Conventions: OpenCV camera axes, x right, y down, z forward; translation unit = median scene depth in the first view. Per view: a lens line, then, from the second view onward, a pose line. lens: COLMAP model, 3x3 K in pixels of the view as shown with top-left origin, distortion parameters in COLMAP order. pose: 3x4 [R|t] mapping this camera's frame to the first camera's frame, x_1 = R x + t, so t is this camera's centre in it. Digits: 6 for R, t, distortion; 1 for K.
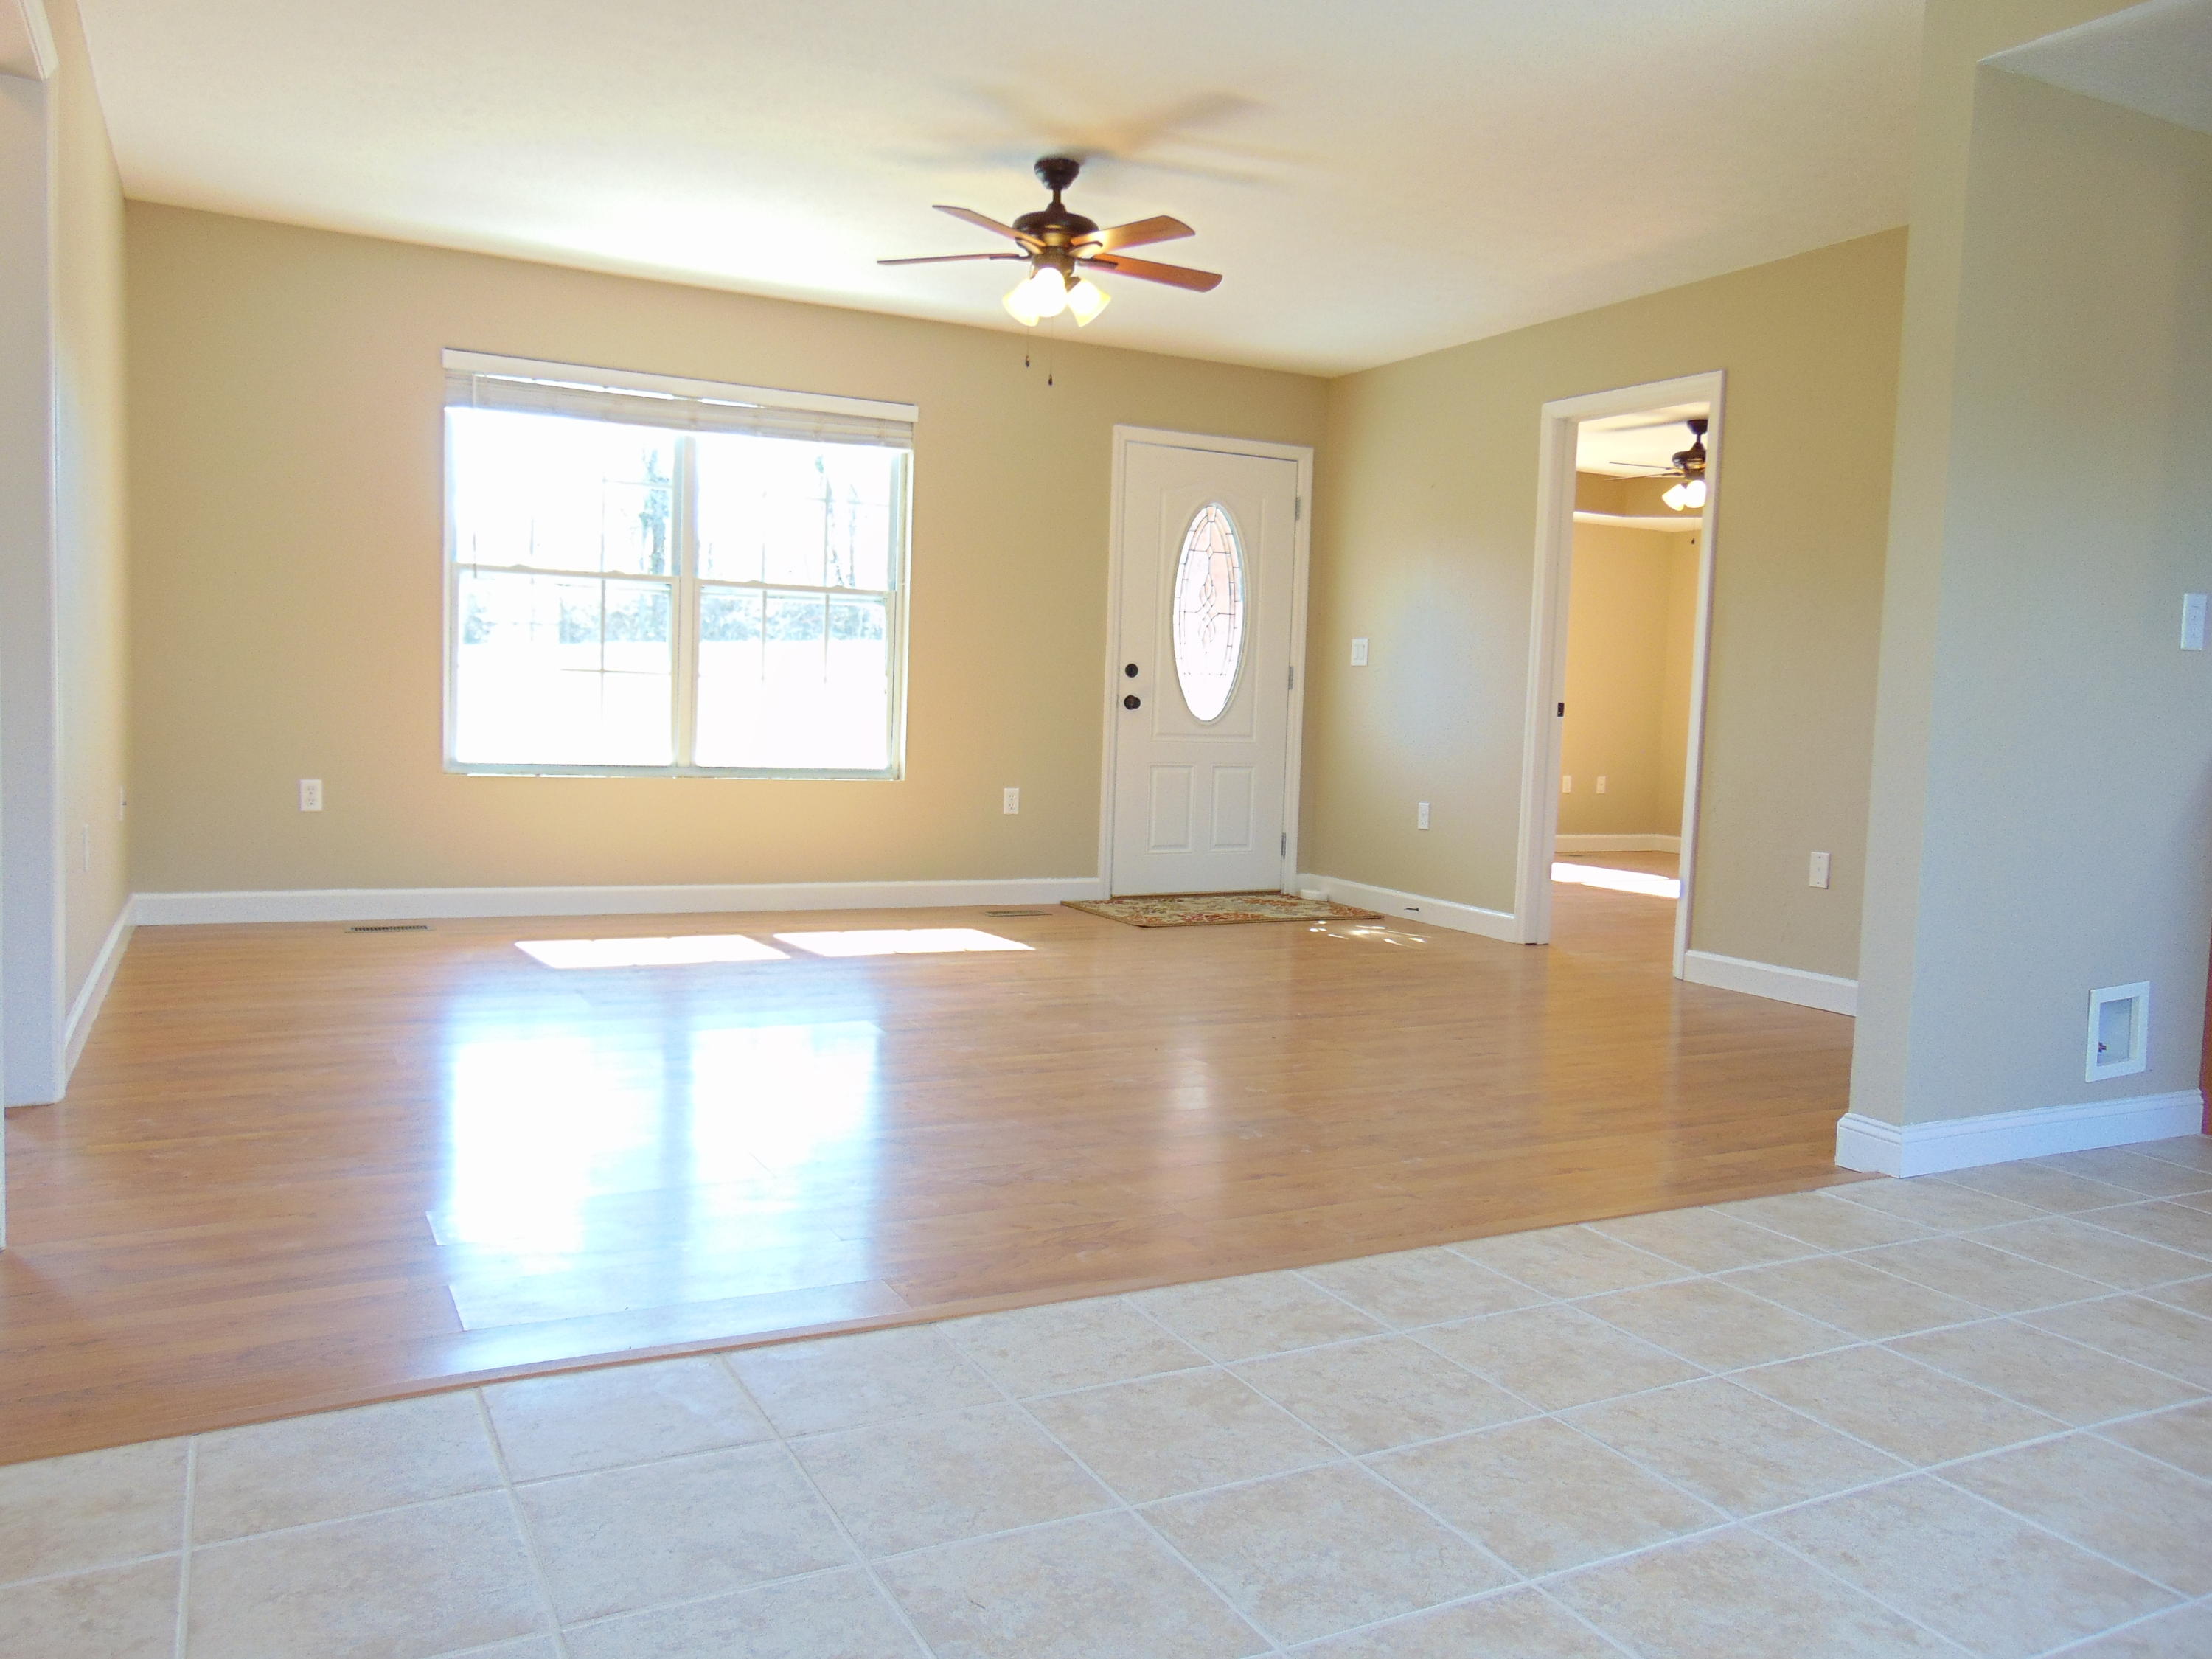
lens RADIAL K [[1656.4, 0, 1117.3], [0, 1656.4, 835.0], [0, 0, 1]] dist [-0.034729, 0.071438]
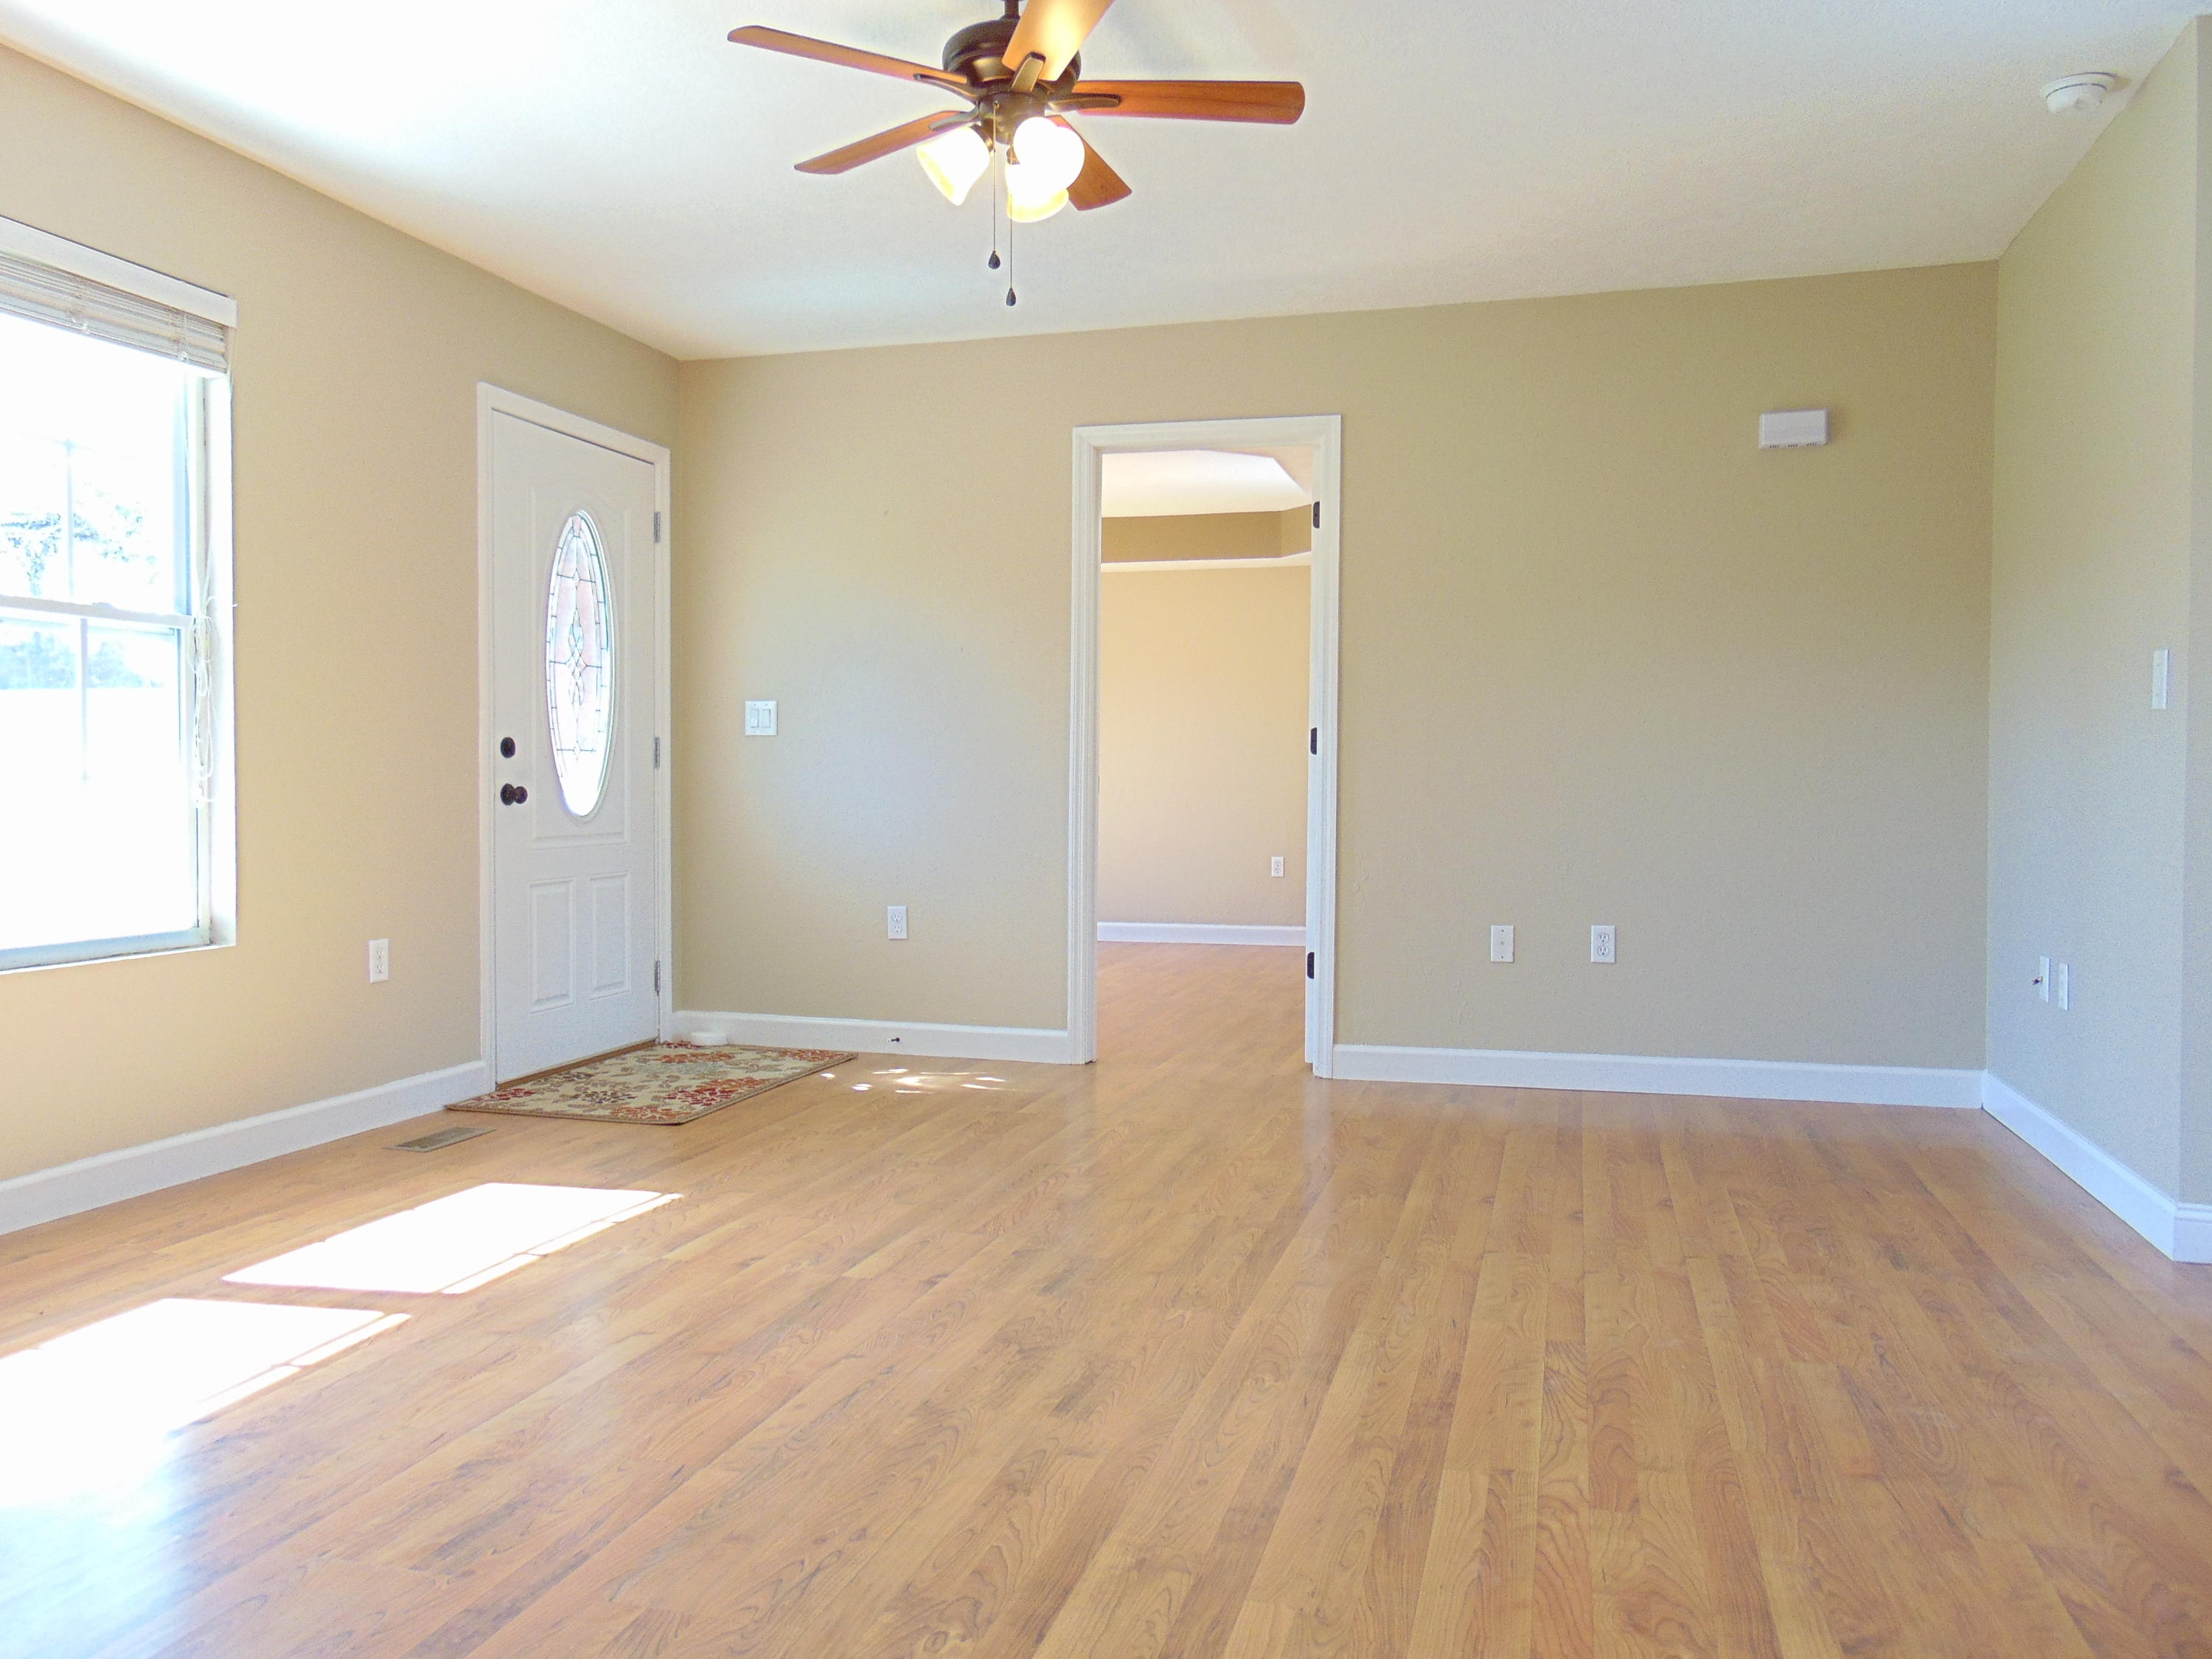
lens RADIAL K [[1656.4, 0, 1101.2], [0, 1656.4, 826.6], [0, 0, 1]] dist [-0.034729, 0.071438]
pose [[0.691969, -0.050961, 0.720126, -0.313390], [0.080273, 0.996751, -0.006597, -0.043559], [-0.717450, 0.062372, 0.693812, 0.363183]]
